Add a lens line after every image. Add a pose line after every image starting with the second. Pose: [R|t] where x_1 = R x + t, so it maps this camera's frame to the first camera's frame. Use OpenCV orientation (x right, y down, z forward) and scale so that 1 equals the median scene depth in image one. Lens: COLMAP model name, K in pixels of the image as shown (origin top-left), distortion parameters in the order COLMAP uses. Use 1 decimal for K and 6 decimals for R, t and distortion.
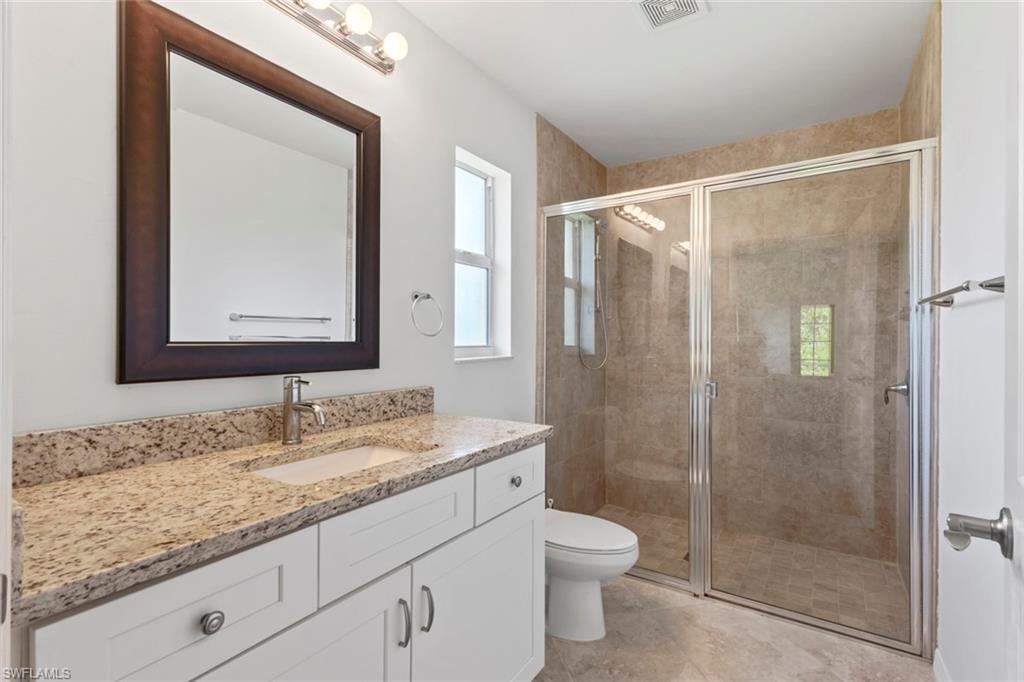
lens RADIAL K [[471.3, 0, 508.4], [0, 471.3, 340.9], [0, 0, 1]] dist [0.005692, -0.000227]
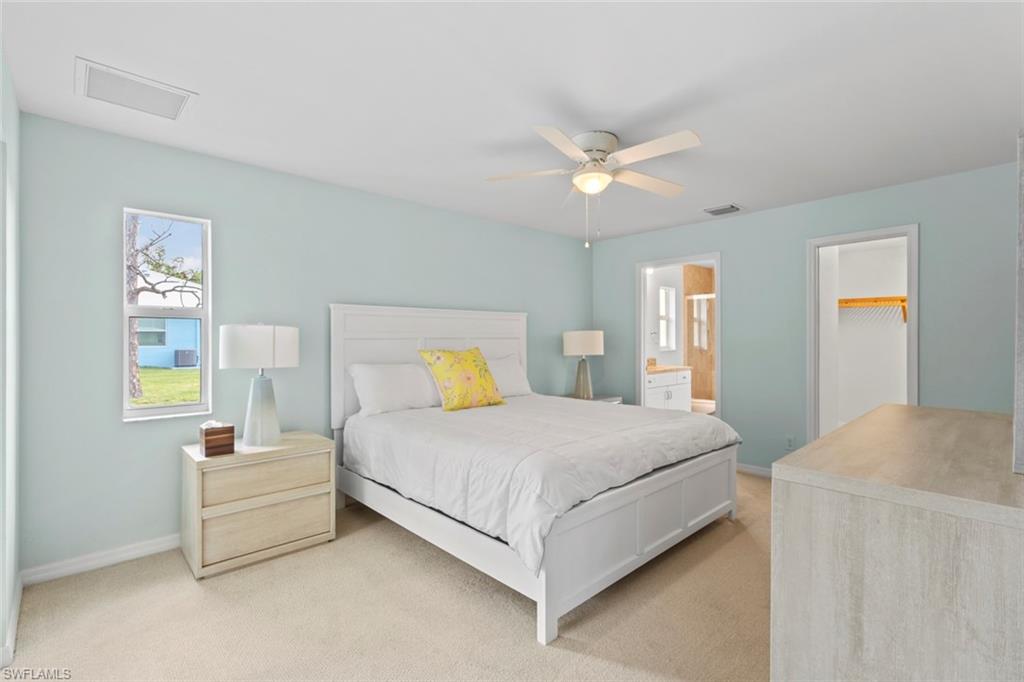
lens RADIAL K [[471.3, 0, 519.3], [0, 471.3, 338.1], [0, 0, 1]] dist [0.005692, -0.000227]
pose [[0.975429, -0.007918, -0.220171, -0.280455], [0.005828, 0.999932, -0.010141, -0.015971], [0.220236, 0.008609, 0.975409, -1.977688]]
